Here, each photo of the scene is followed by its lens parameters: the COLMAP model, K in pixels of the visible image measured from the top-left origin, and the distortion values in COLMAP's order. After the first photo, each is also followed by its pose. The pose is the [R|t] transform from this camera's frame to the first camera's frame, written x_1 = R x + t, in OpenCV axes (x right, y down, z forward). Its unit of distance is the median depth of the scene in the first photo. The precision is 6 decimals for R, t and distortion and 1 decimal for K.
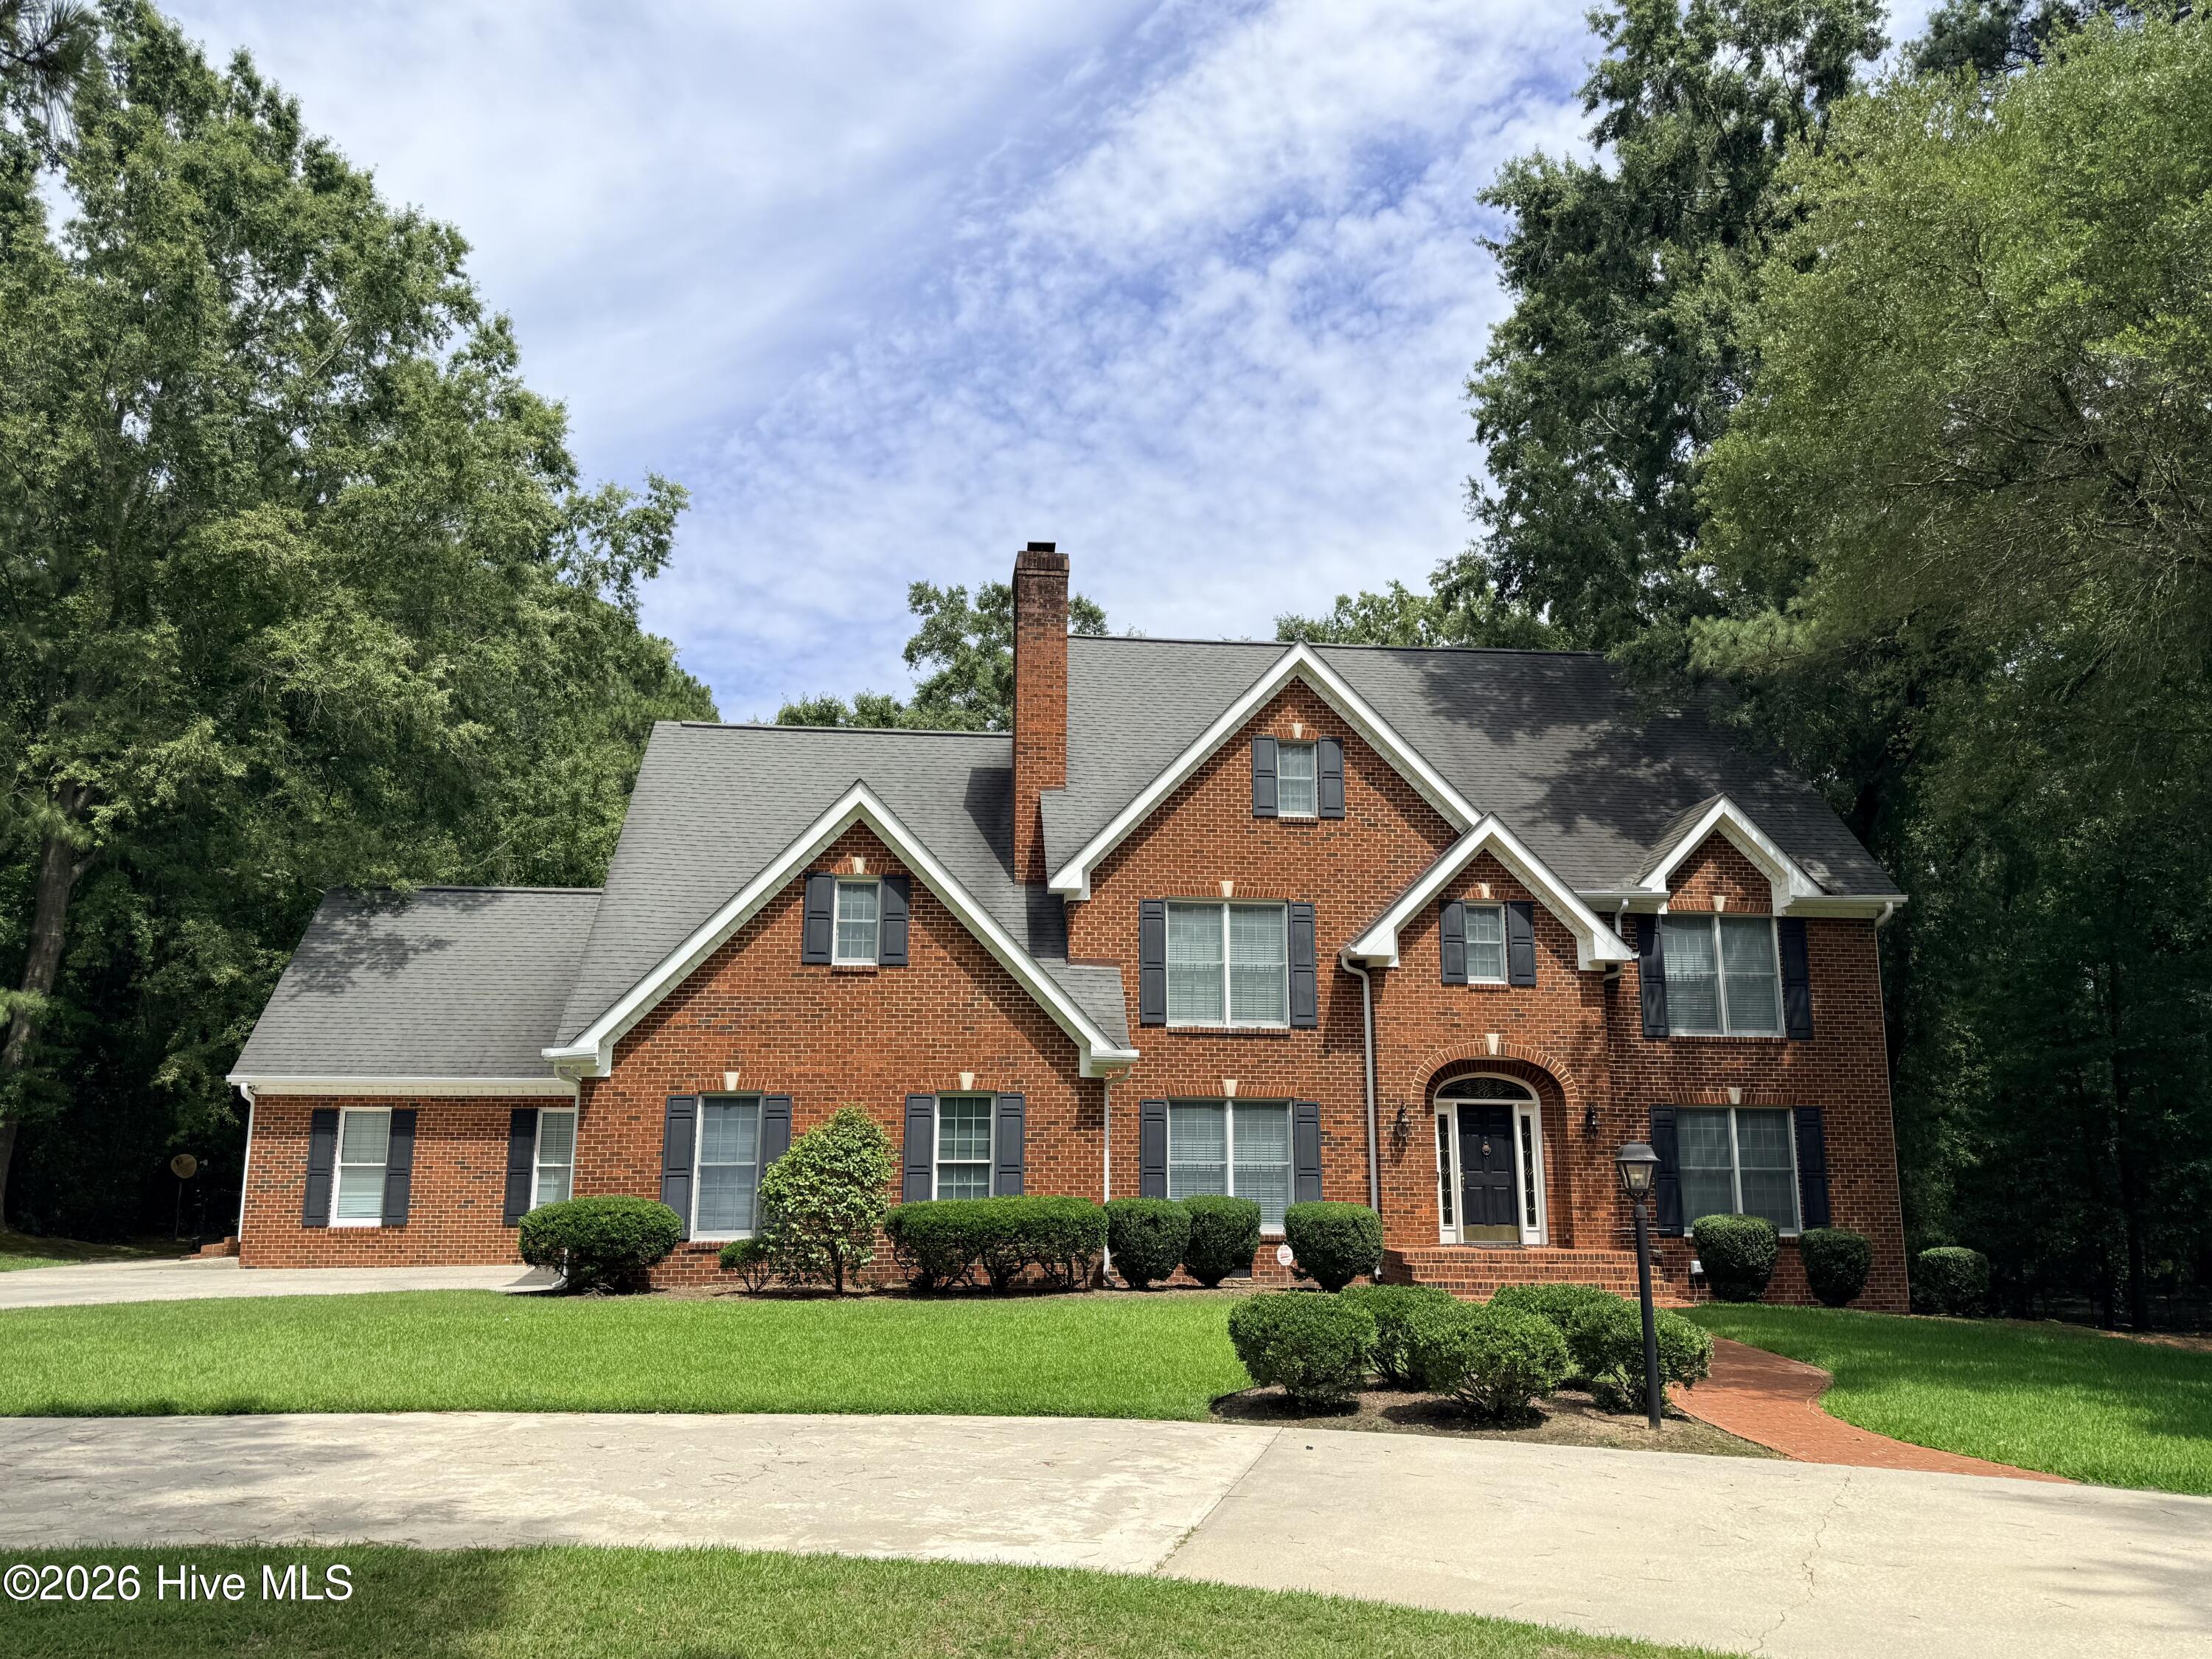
lens RADIAL K [[1632.4, 0, 1106.4], [0, 1632.4, 836.7], [0, 0, 1]] dist [0.168708, -0.351696]
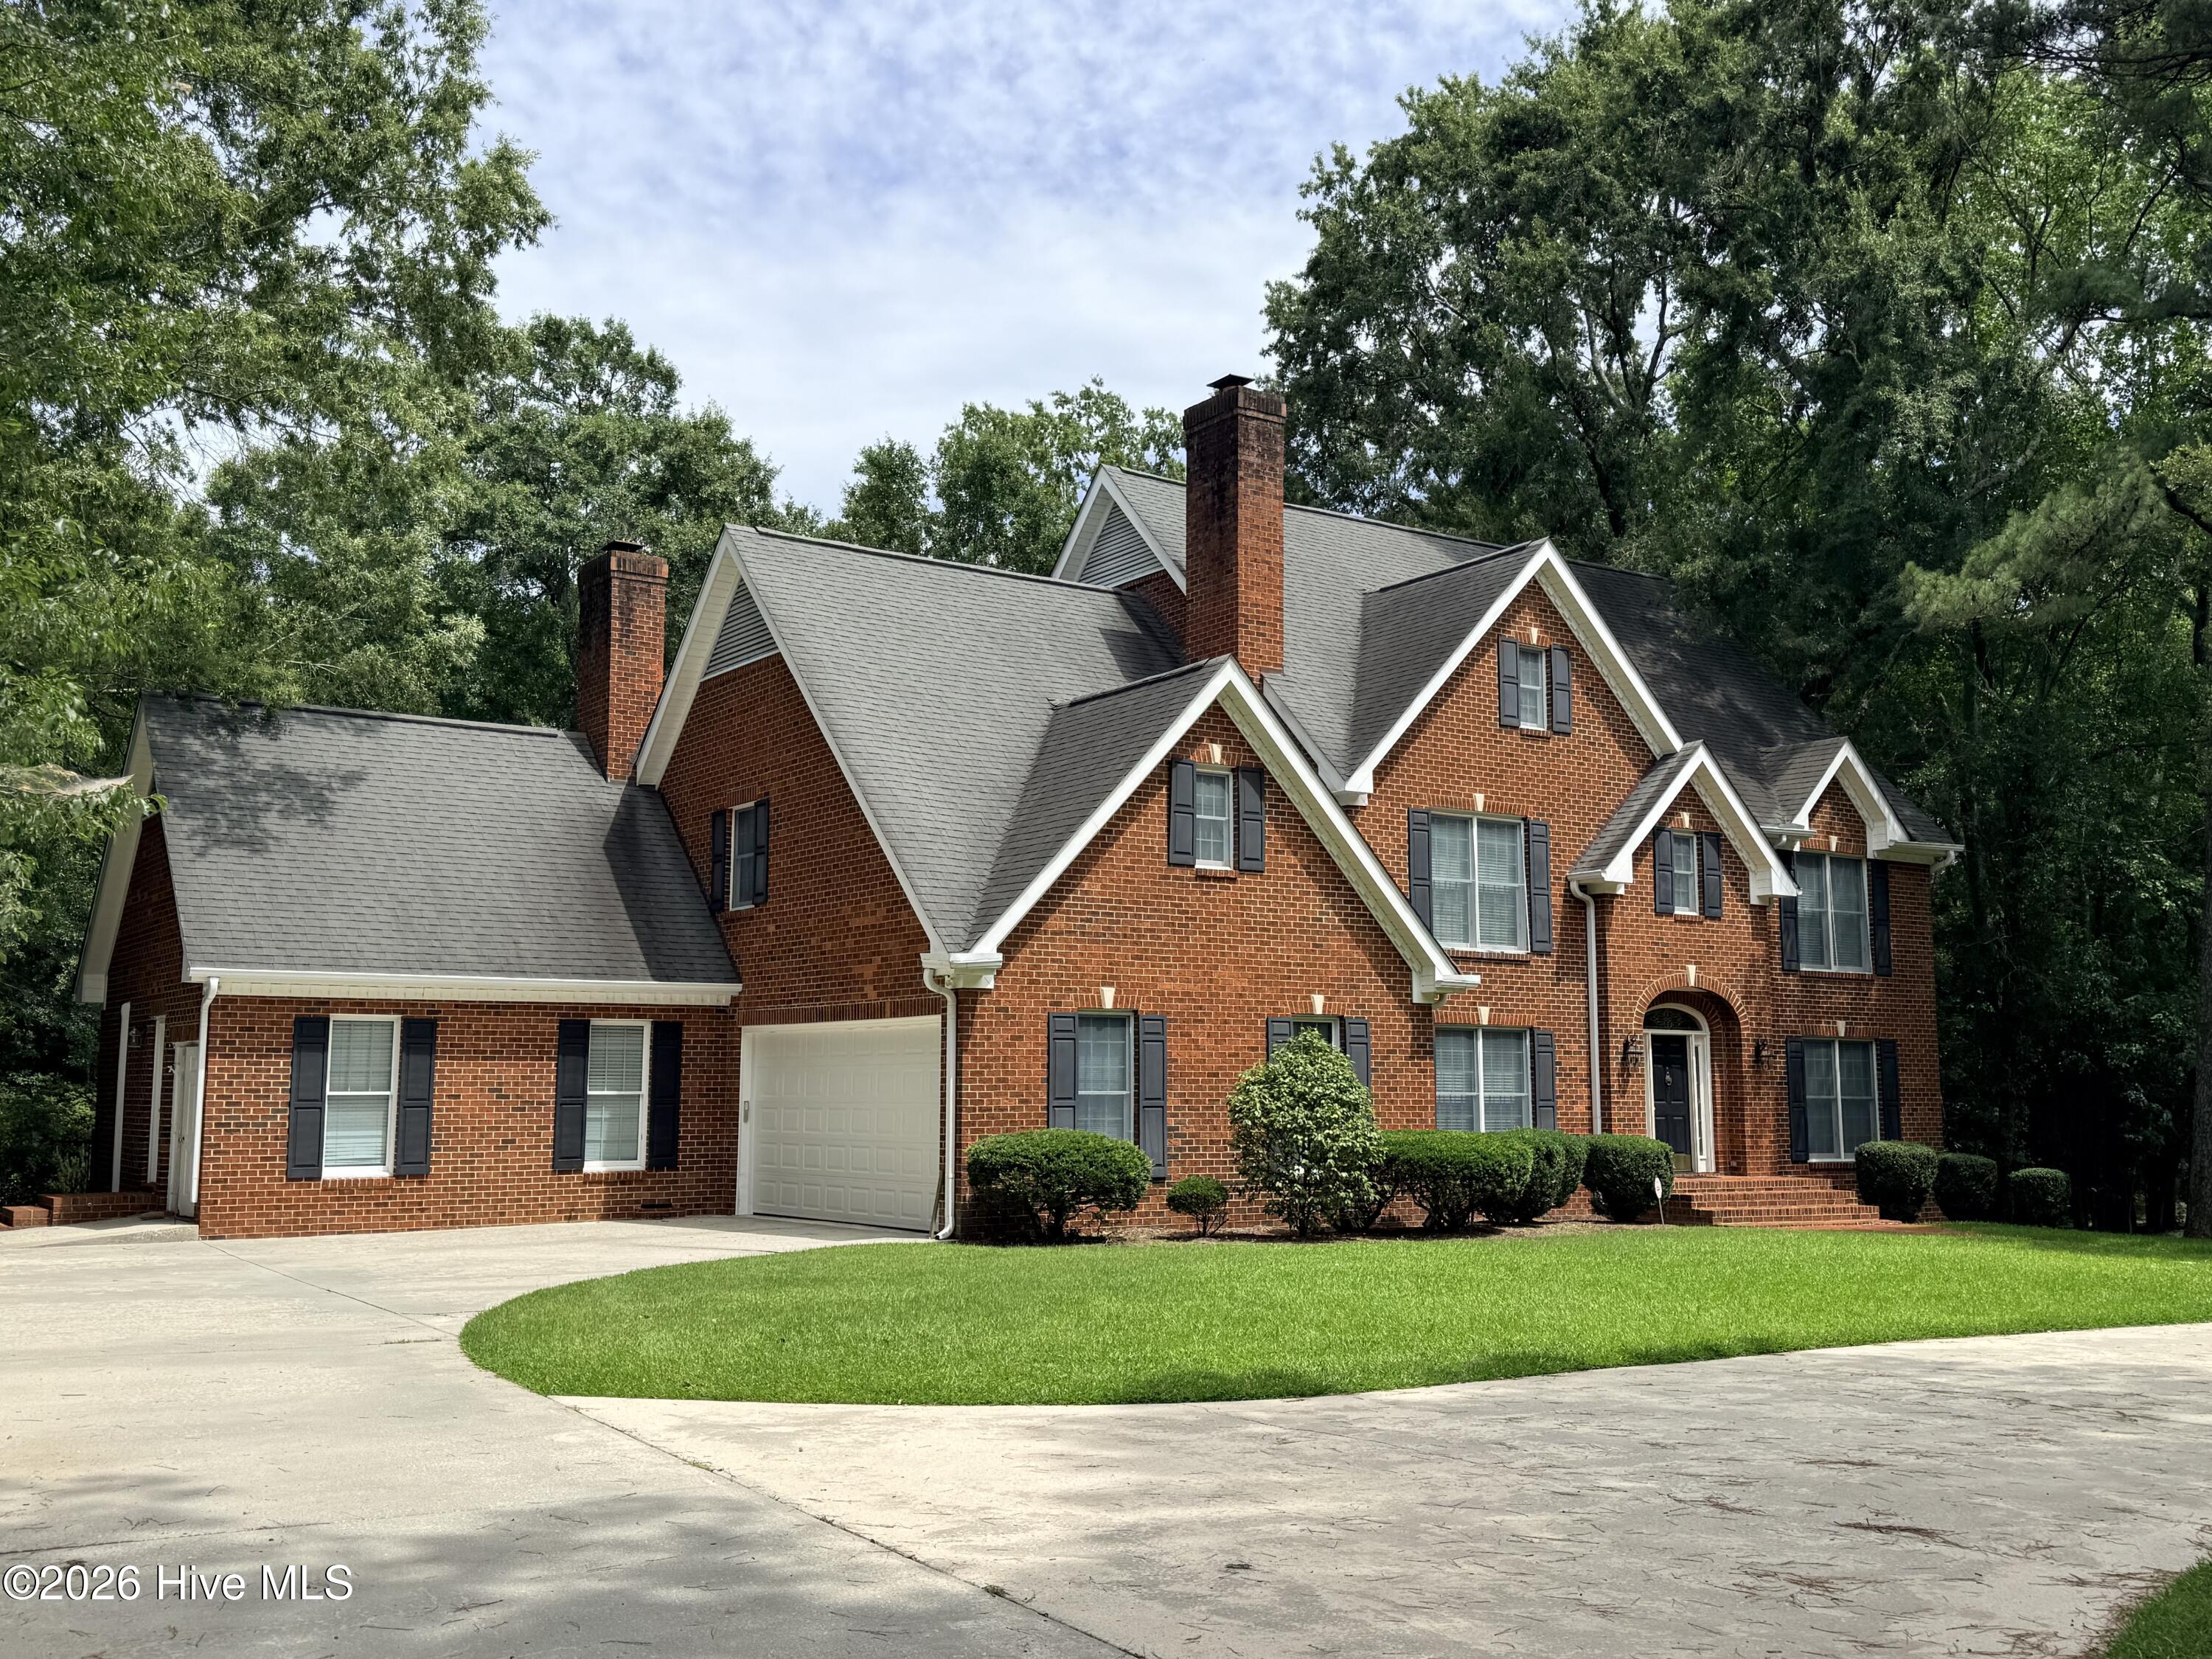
lens RADIAL K [[2131.8, 0, 1106.0], [0, 2131.8, 829.5], [0, 0, 1]] dist [0.167852, -0.422071]
pose [[0.881180, 0.057192, 0.469308, -0.683547], [-0.092267, 0.994372, 0.052064, 0.003710], [-0.463690, -0.089180, 0.881498, 0.030528]]
